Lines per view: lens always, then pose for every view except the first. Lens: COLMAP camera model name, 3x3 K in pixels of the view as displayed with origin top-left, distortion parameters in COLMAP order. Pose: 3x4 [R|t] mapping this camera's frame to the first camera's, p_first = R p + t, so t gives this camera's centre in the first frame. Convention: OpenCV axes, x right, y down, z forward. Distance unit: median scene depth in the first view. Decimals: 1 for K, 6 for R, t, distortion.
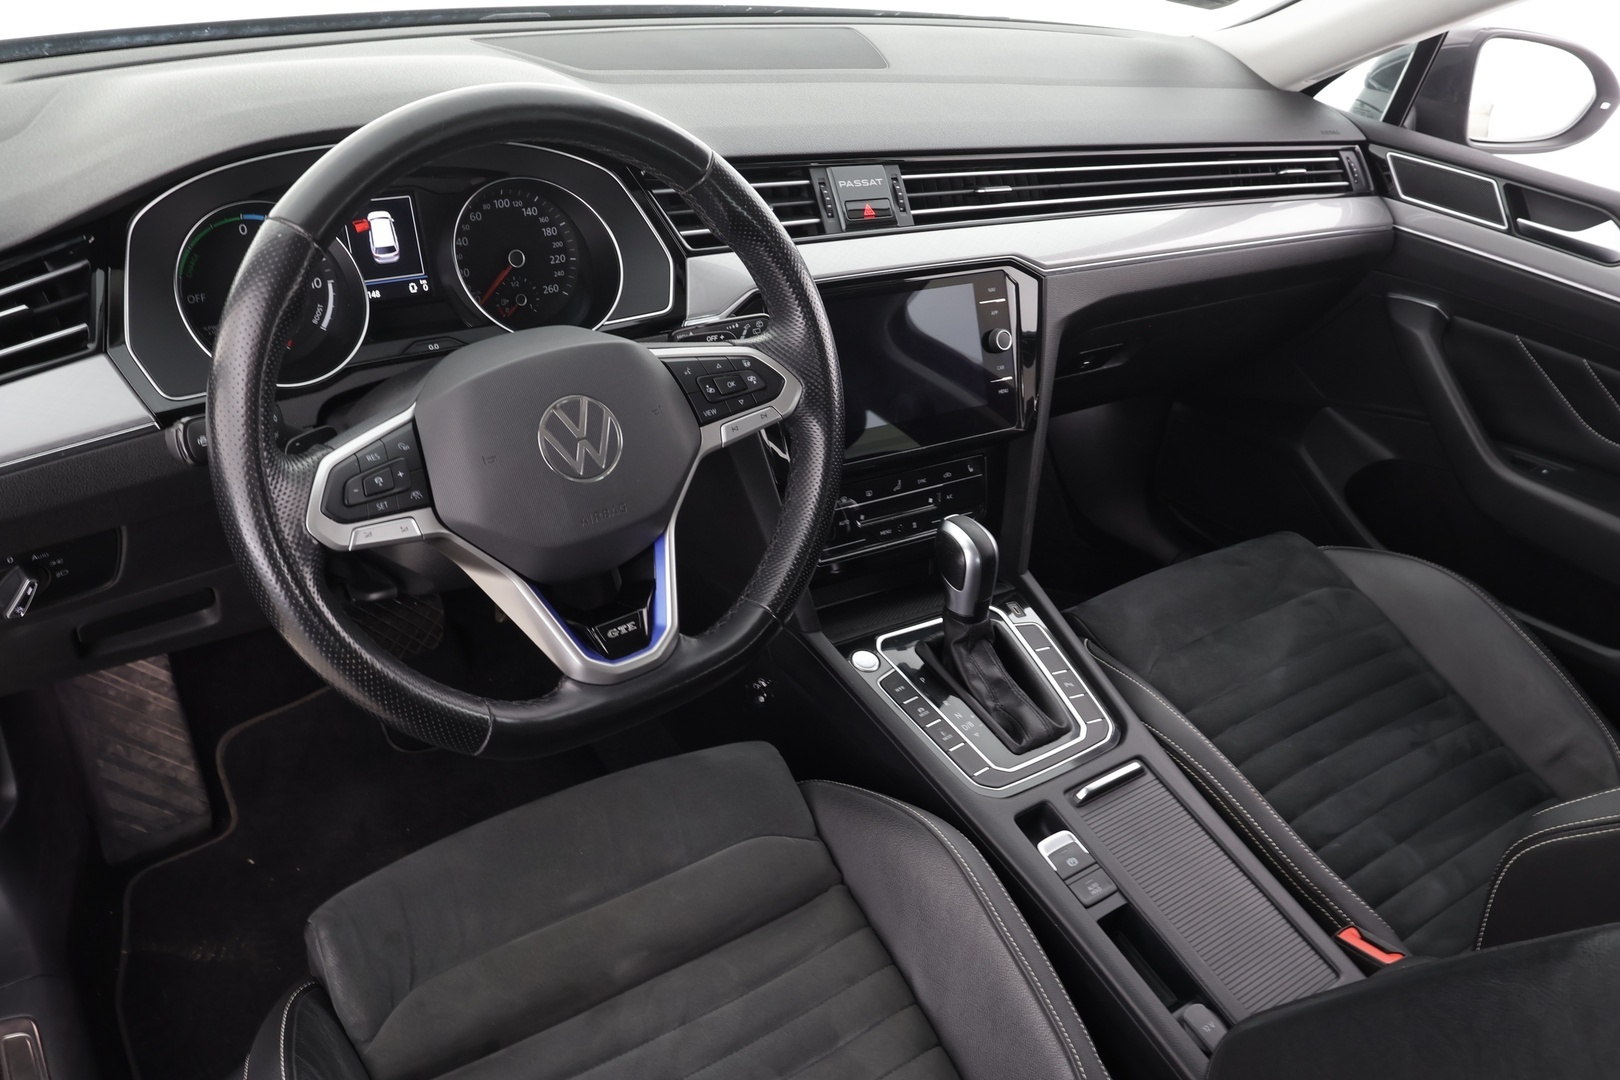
lens RADIAL K [[1320.5, 0, 810.0], [0, 1320.5, 540.0], [0, 0, 1]] dist [0.005814, -0.000278]
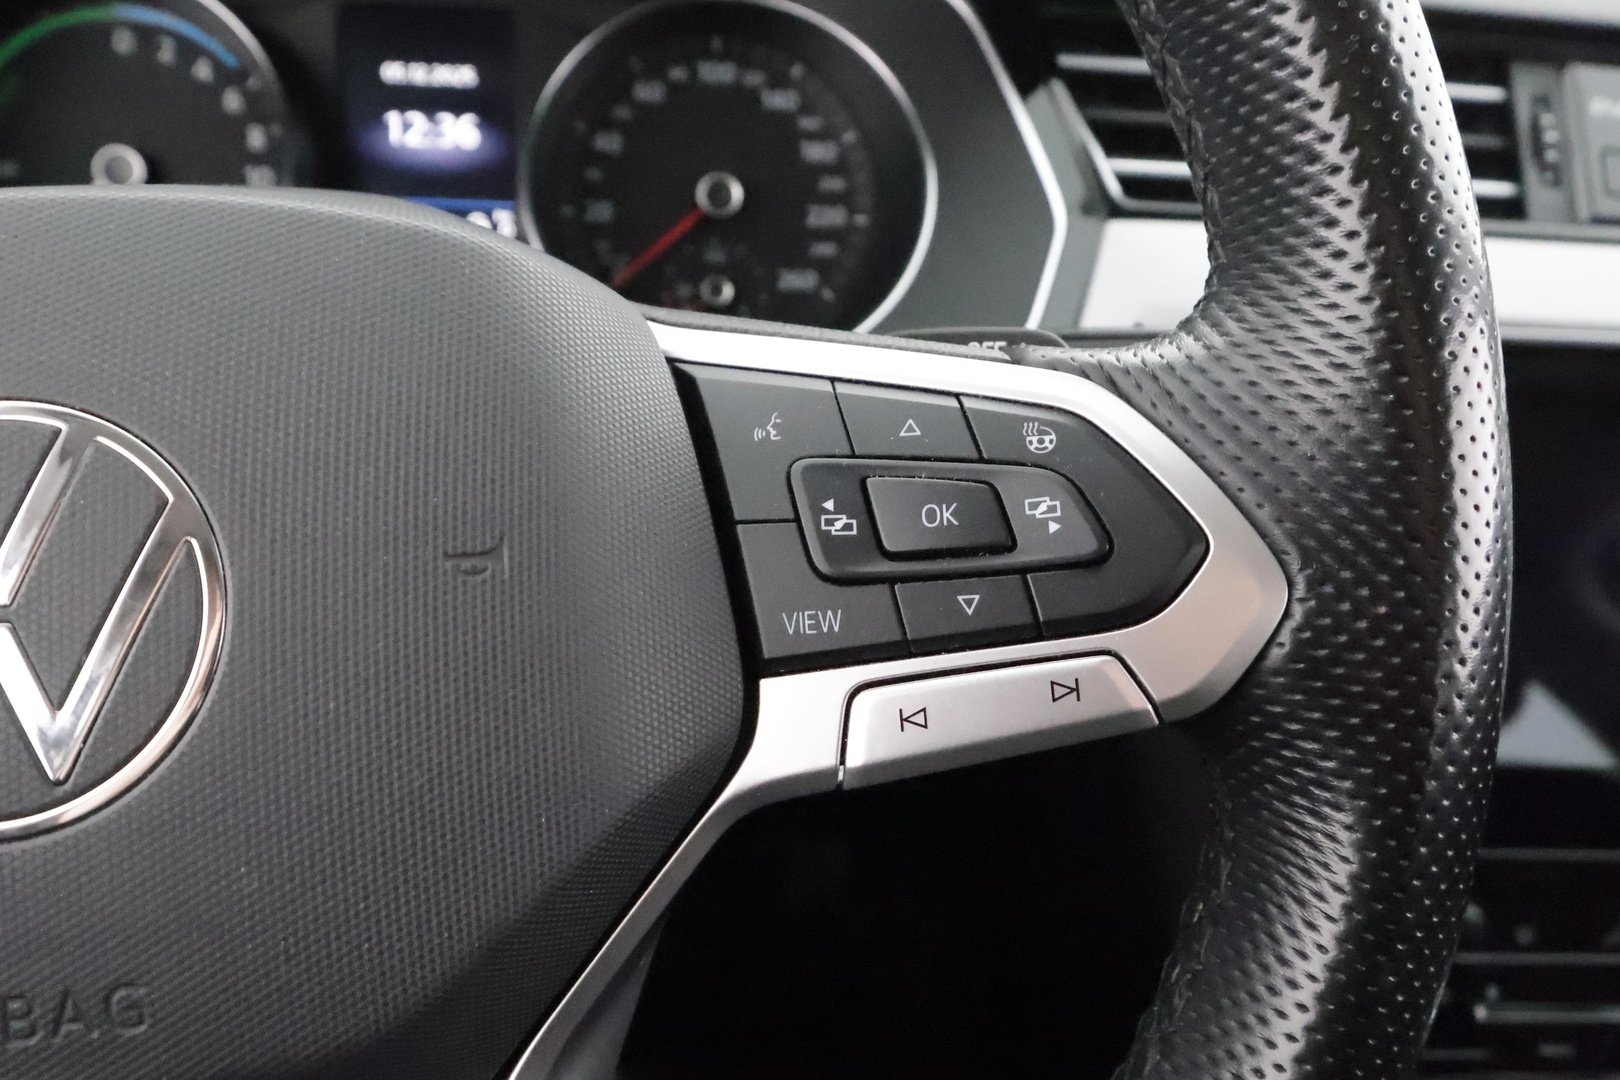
lens RADIAL K [[1320.5, 0, 810.0], [0, 1320.5, 540.0], [0, 0, 1]] dist [0.005814, -0.000278]
pose [[0.879207, 0.168538, -0.445635, 0.016309], [-0.228732, 0.969816, -0.084490, -0.073107], [0.417945, 0.176215, 0.891219, 0.644114]]
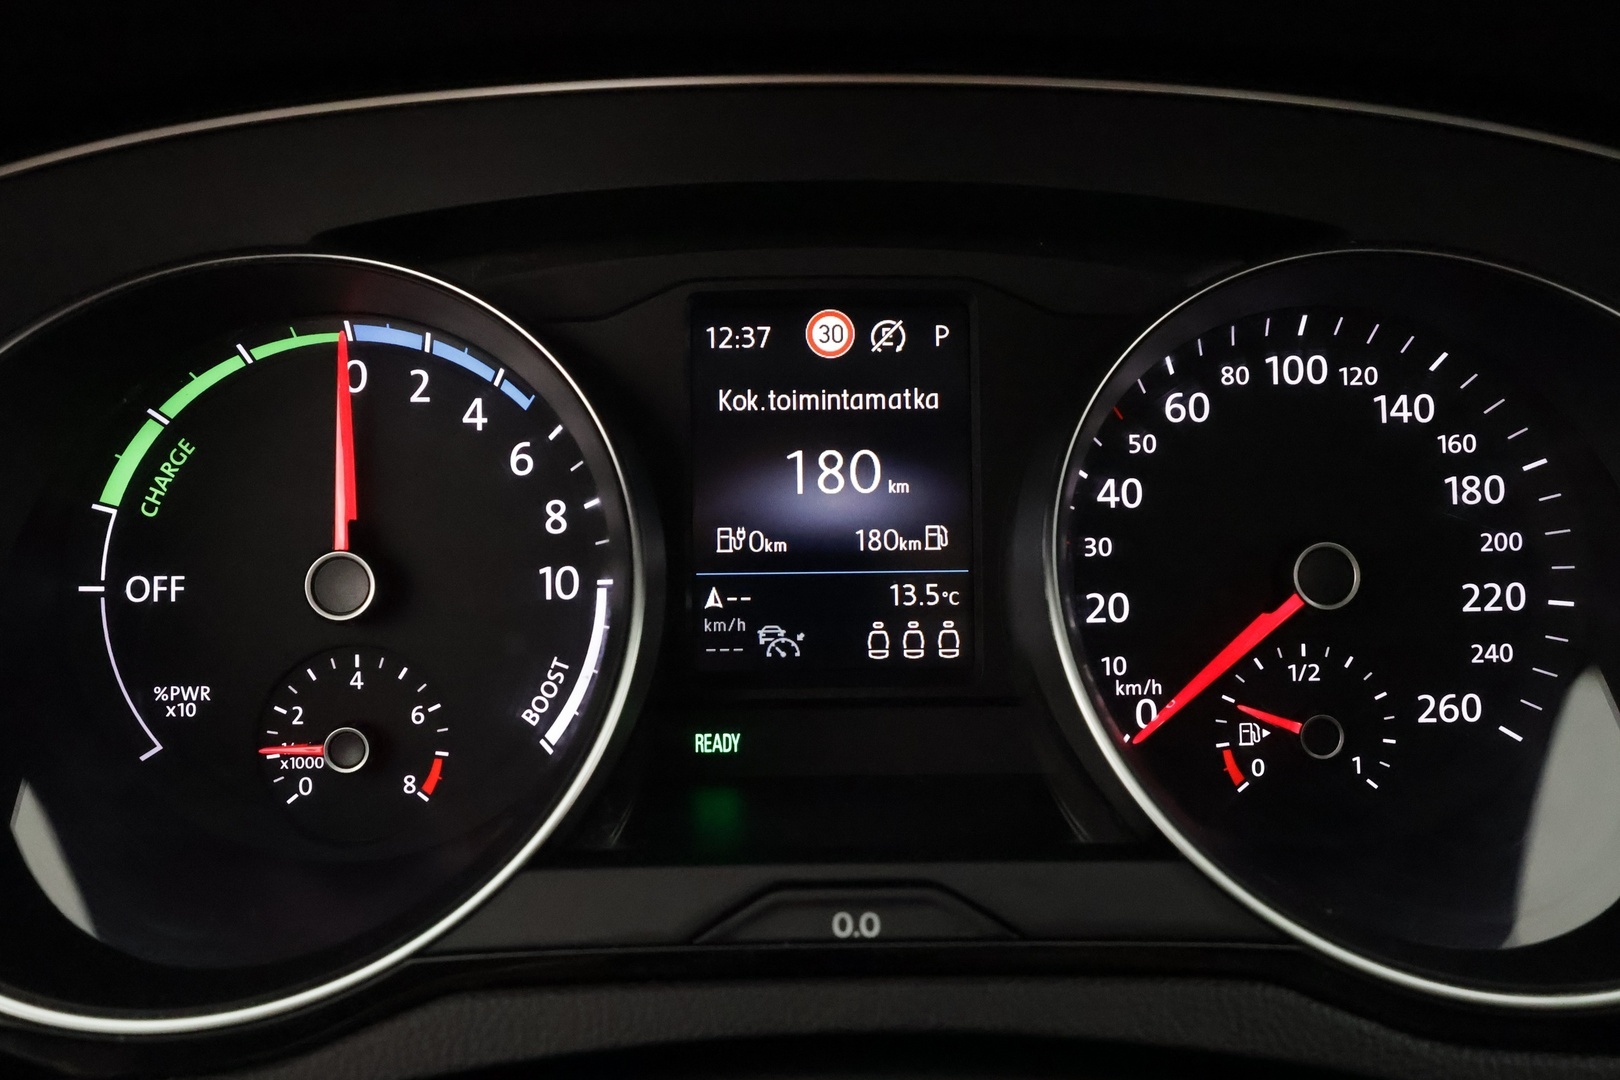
lens RADIAL K [[1320.5, 0, 810.0], [0, 1320.5, 540.0], [0, 0, 1]] dist [0.005814, -0.000278]
pose [[0.830882, 0.075674, -0.551279, -0.164799], [-0.217724, 0.955936, -0.196931, -0.147948], [0.512085, 0.283653, 0.810747, 0.740749]]
